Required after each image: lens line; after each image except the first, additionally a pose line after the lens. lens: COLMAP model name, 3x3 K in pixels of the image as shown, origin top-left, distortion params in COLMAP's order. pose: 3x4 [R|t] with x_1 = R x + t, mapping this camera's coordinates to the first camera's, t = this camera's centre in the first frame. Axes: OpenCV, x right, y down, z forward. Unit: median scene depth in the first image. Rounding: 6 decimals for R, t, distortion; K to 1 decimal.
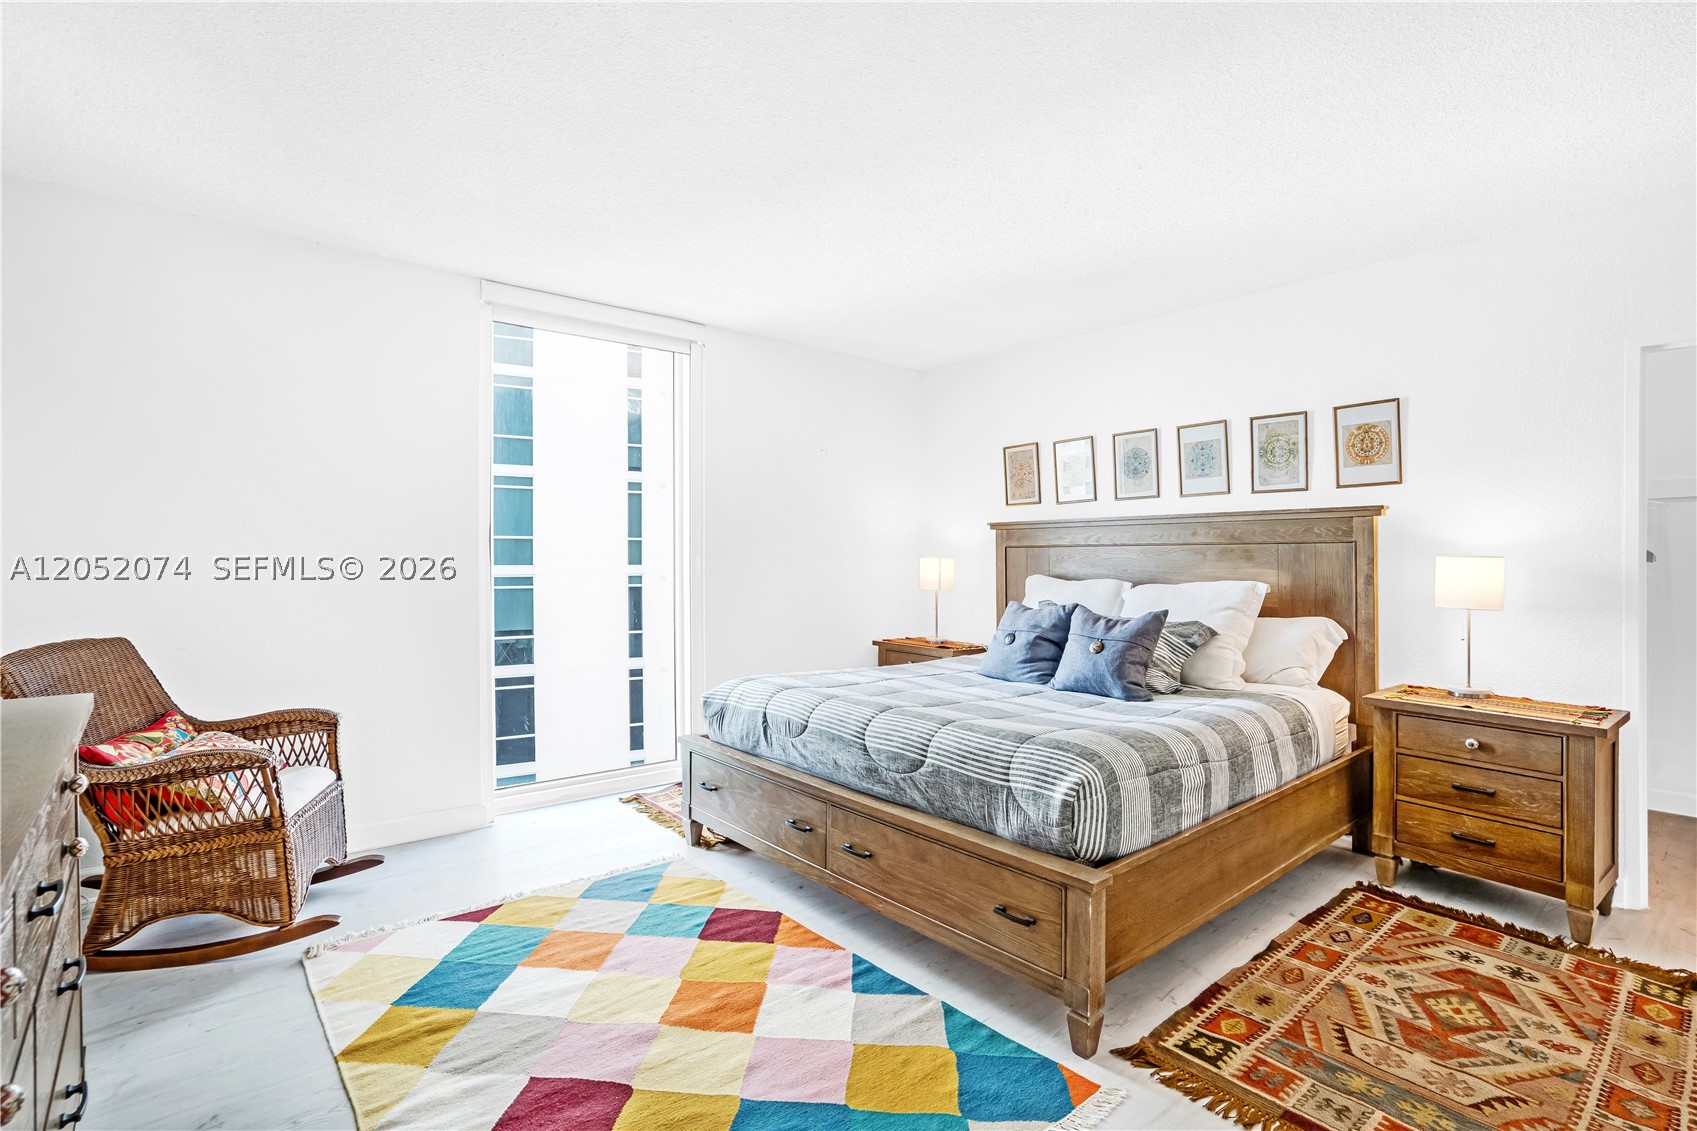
lens RADIAL K [[798.6, 0, 834.2], [0, 798.6, 555.0], [0, 0, 1]] dist [-0.053572, 0.021224]
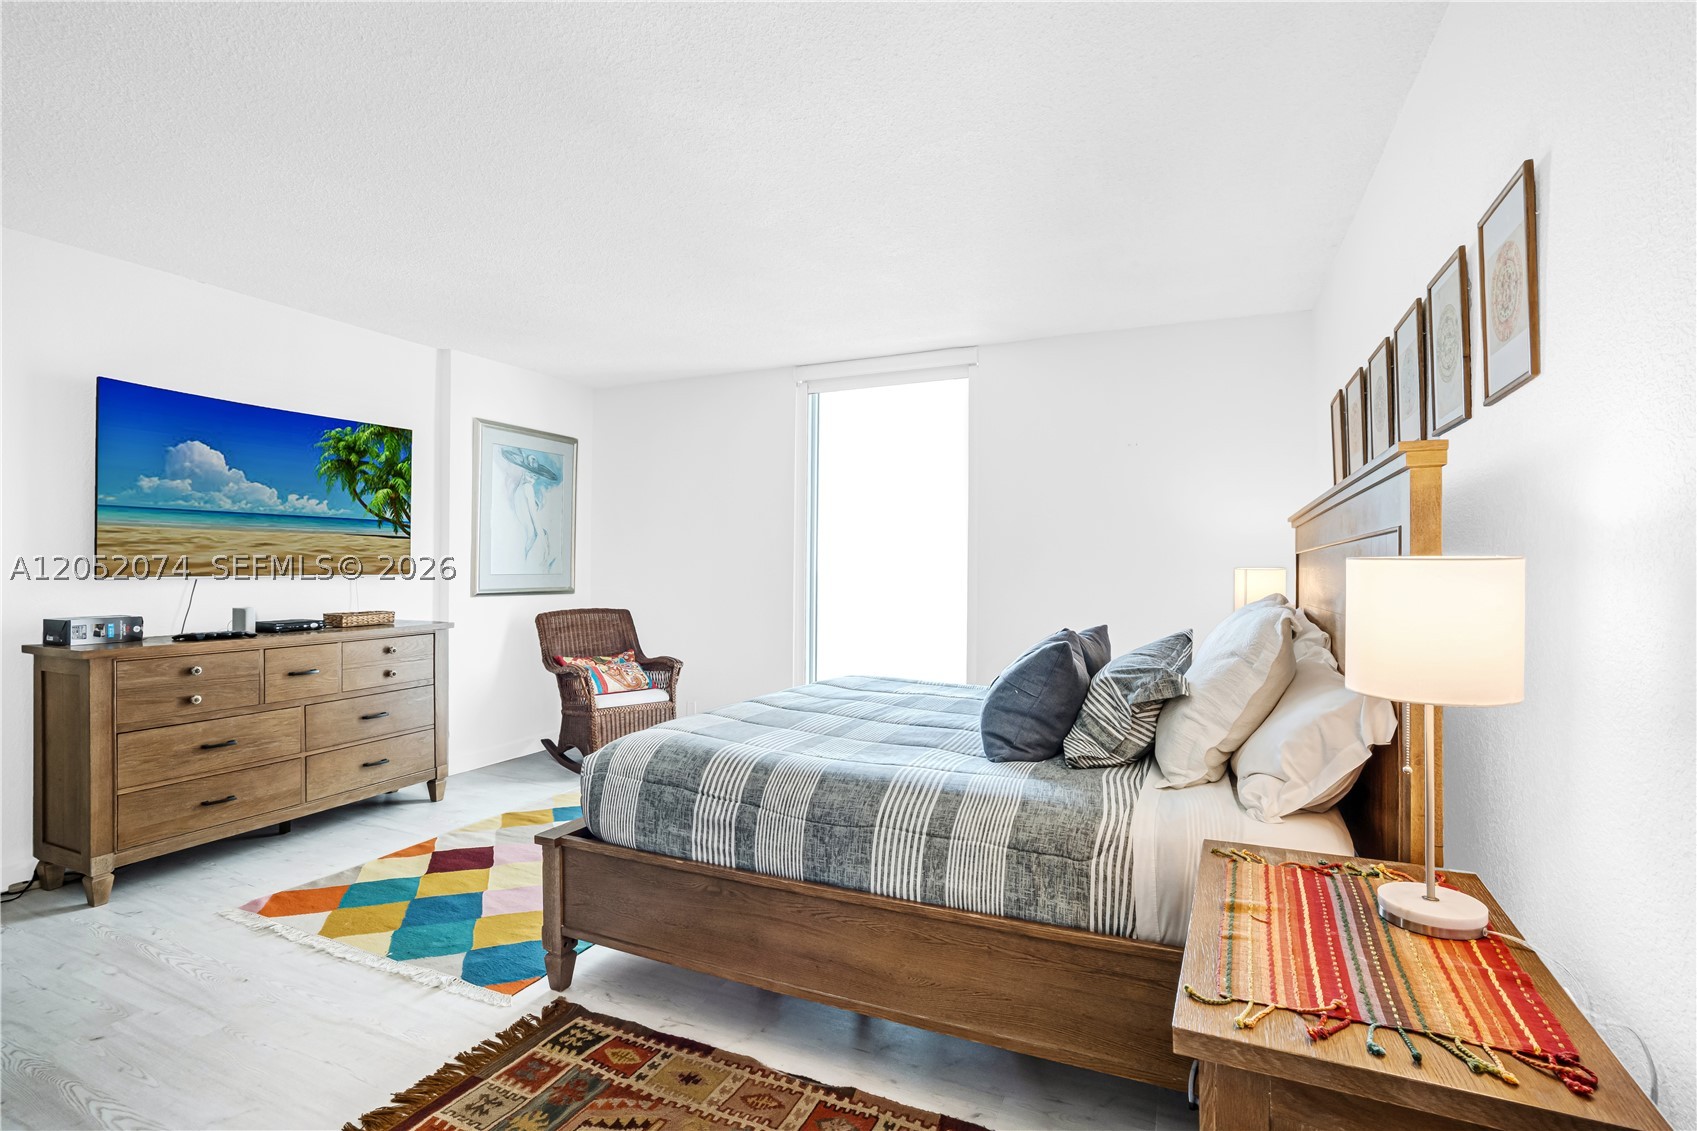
lens RADIAL K [[797.2, 0, 838.1], [0, 797.2, 569.9], [0, 0, 1]] dist [-0.057042, 0.023299]
pose [[0.447449, 0.001601, -0.894308, 1.392848], [-0.002216, 0.999997, 0.000681, 0.007007], [0.894307, 0.001677, 0.447452, 0.756321]]
